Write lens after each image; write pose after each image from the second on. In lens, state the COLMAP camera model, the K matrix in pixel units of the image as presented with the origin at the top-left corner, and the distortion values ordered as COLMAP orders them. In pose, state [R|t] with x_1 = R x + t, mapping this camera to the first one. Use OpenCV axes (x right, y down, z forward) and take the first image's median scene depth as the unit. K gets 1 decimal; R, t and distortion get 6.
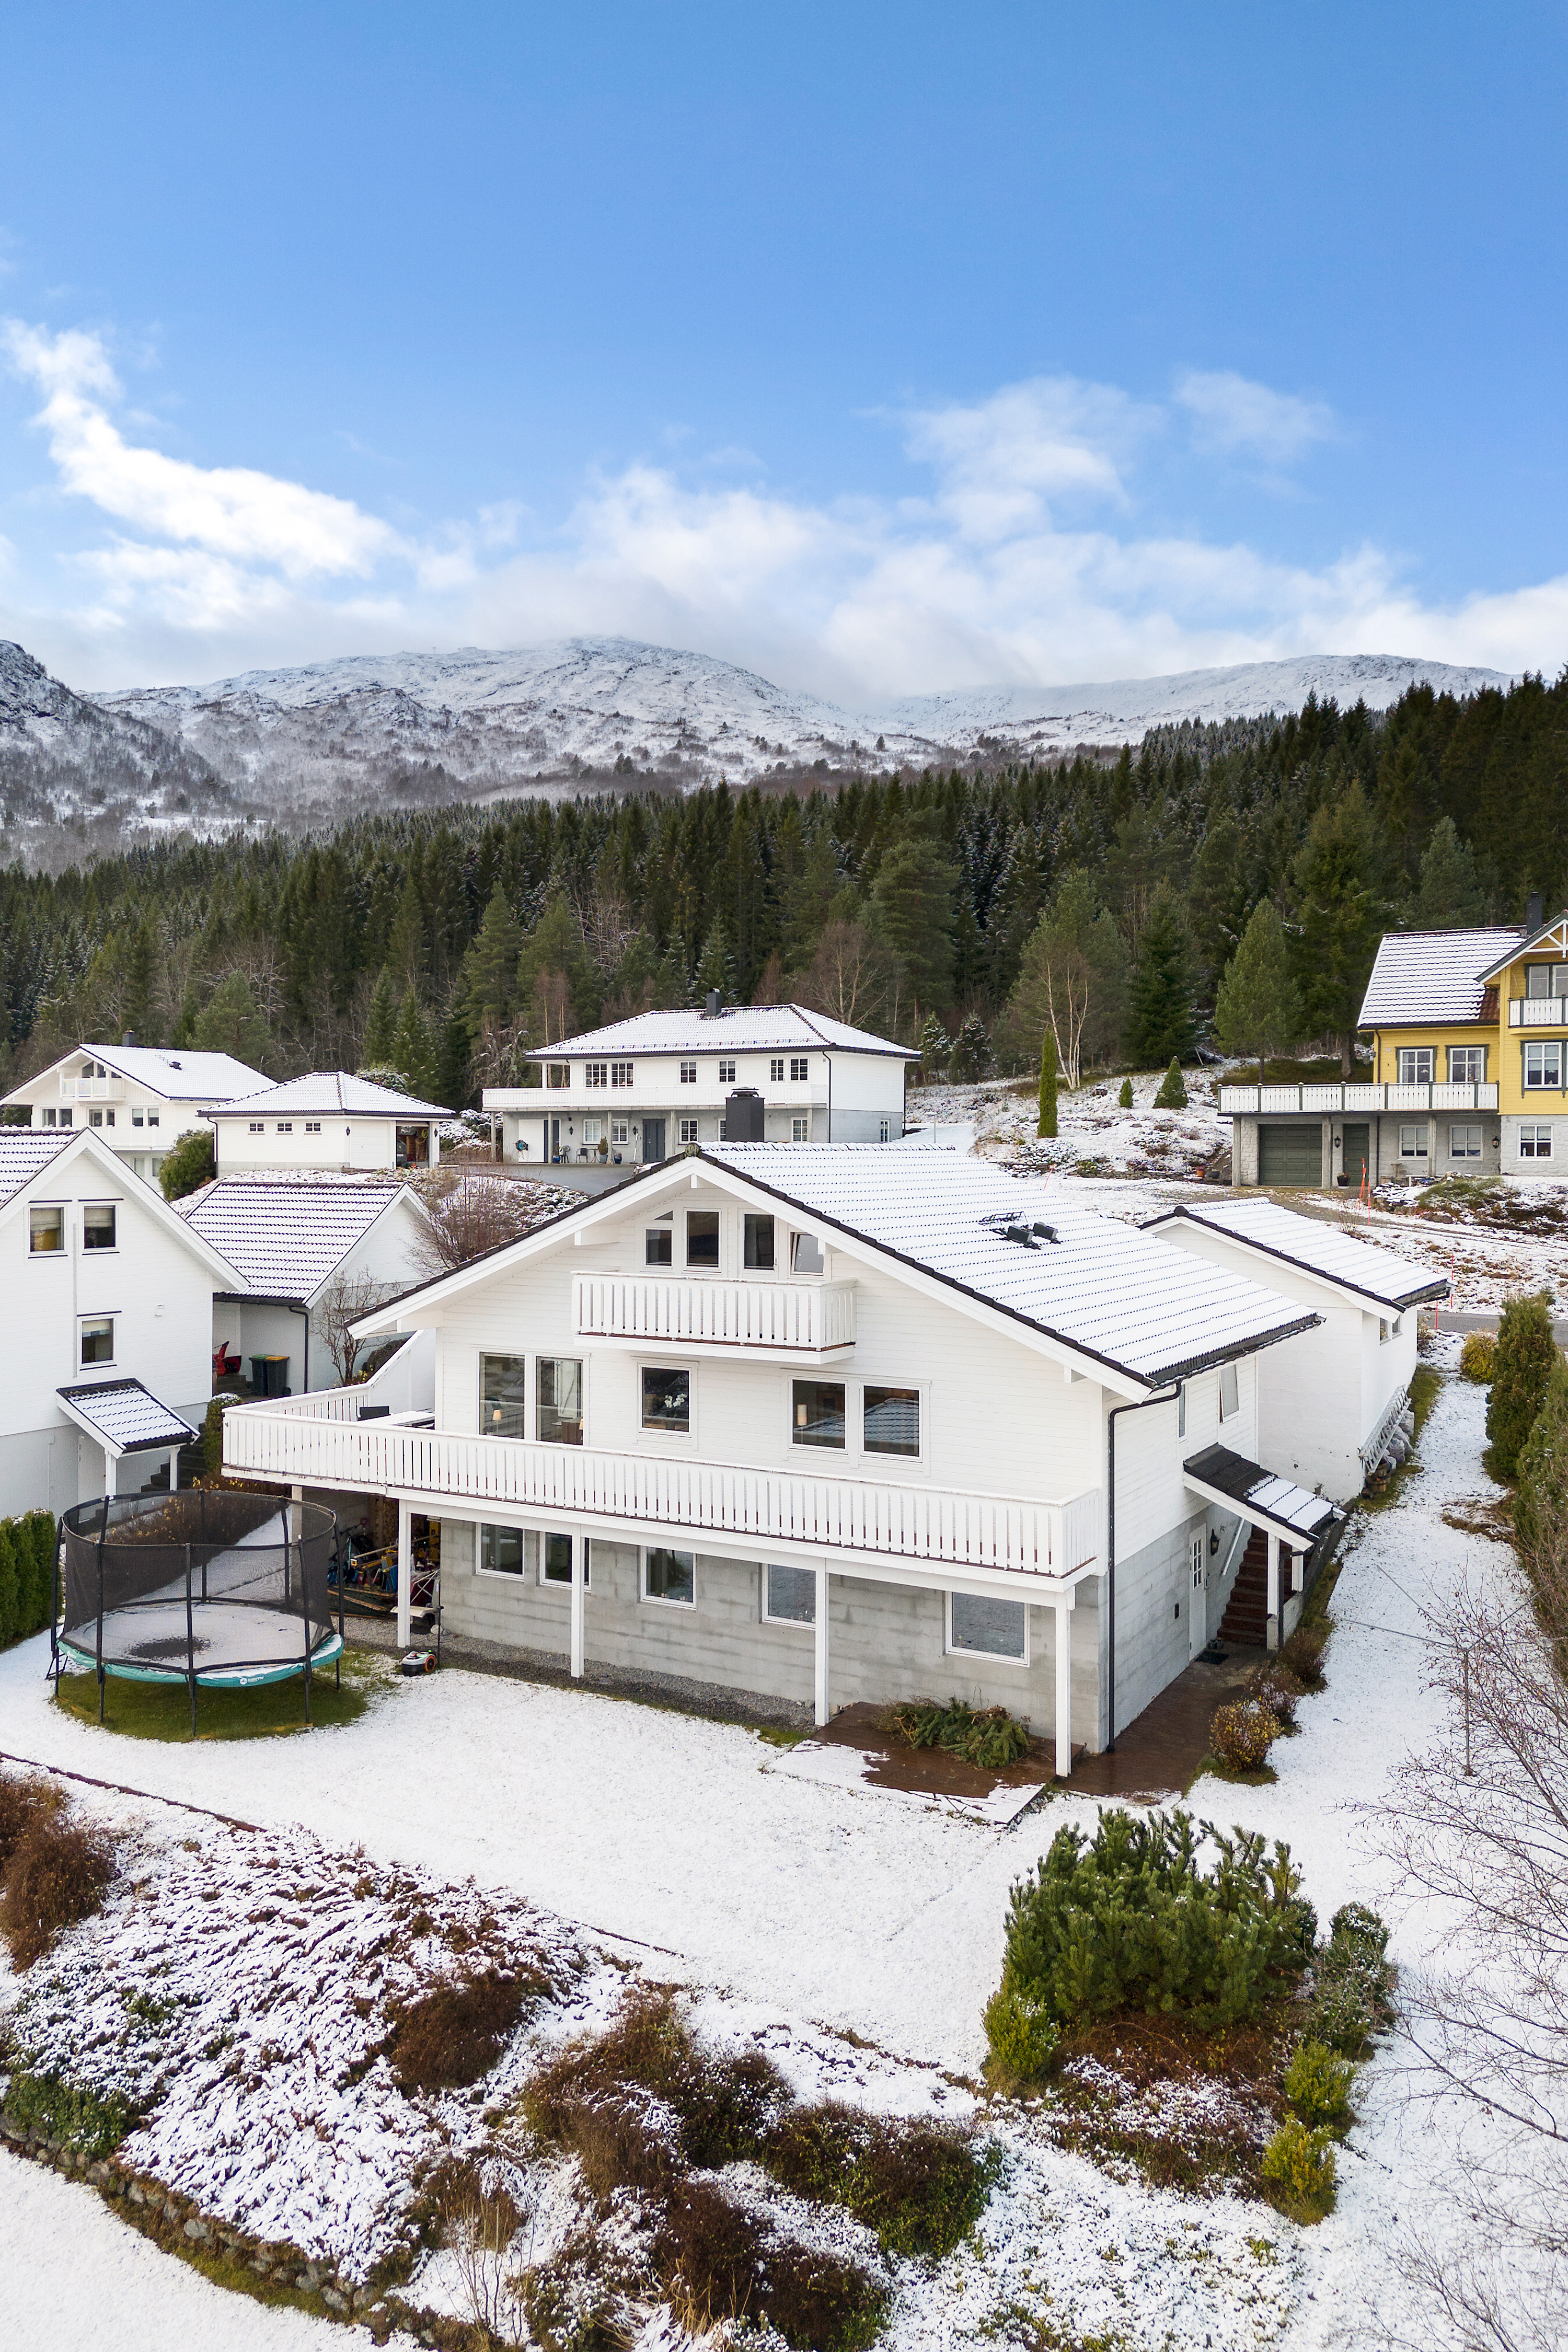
lens RADIAL K [[1779.8, 0, 484.3], [0, 1779.8, 1174.0], [0, 0, 1]] dist [0.085406, -0.068043]
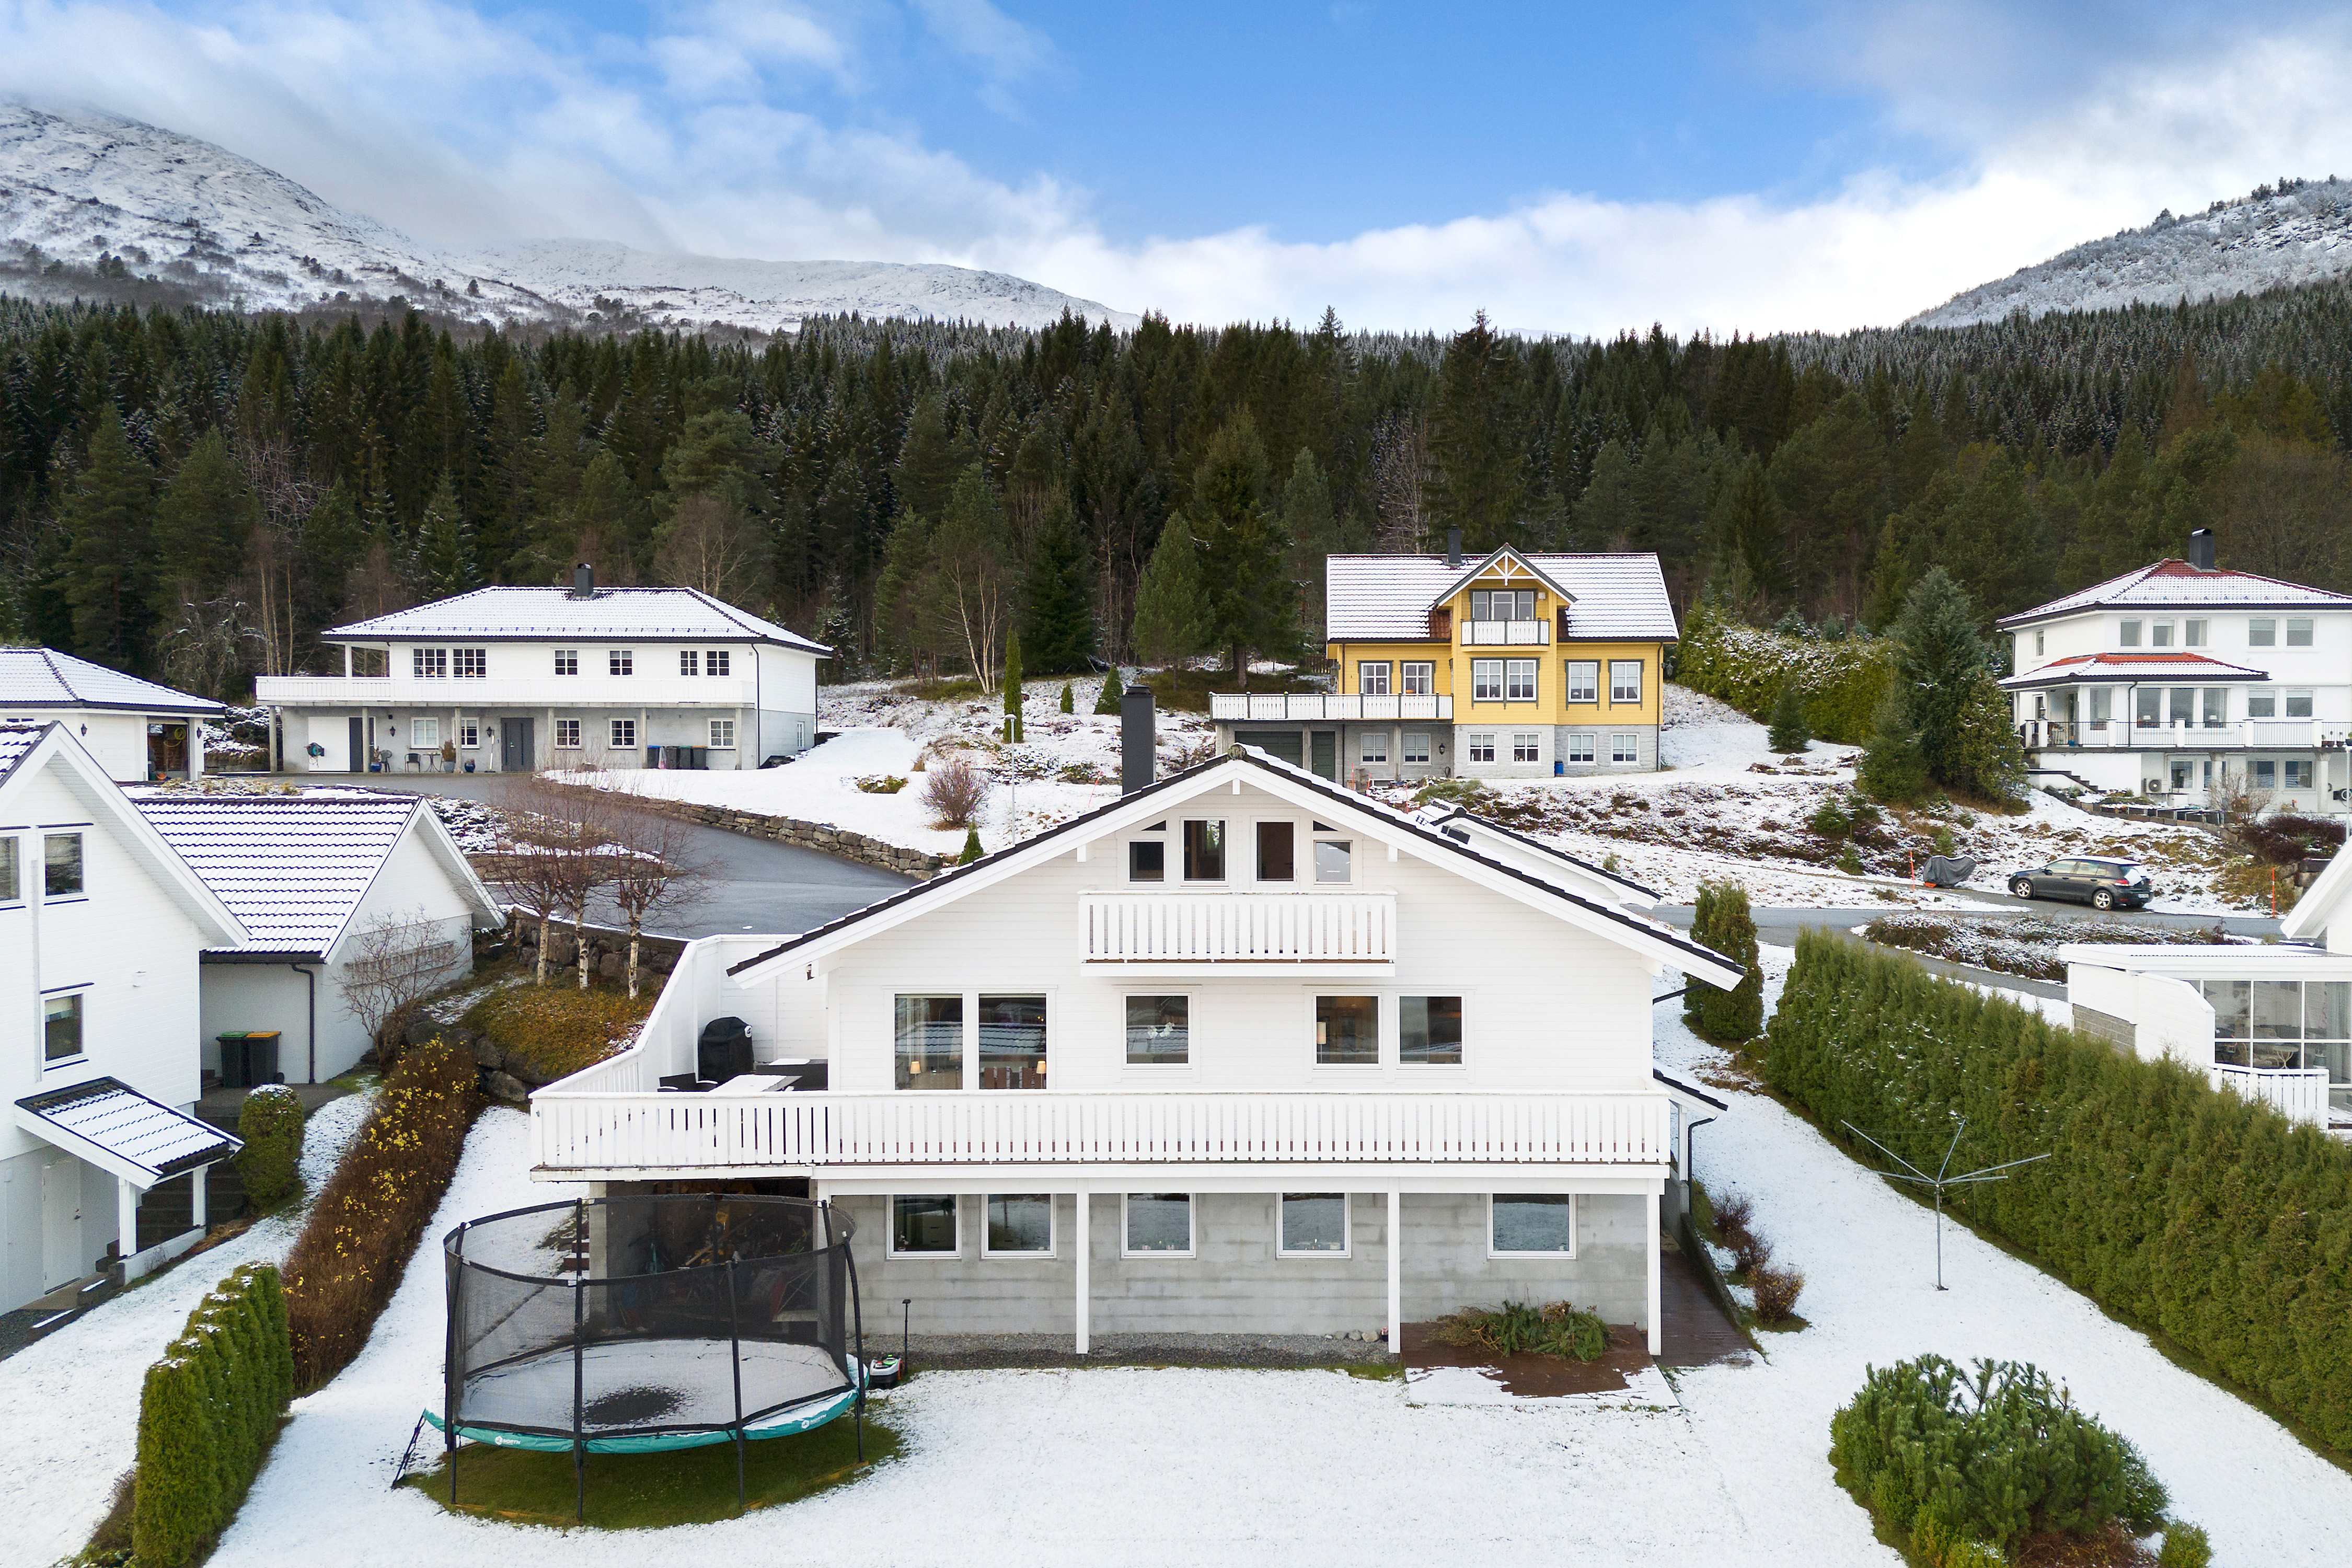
lens RADIAL K [[1953.0, 0, 1222.9], [0, 1953.0, 785.4], [0, 0, 1]] dist [0.090229, -0.108365]
pose [[0.828225, -0.007795, 0.560341, -0.170608], [0.007318, 0.999968, 0.003094, 0.000154], [-0.560347, 0.001538, 0.828256, 0.065434]]
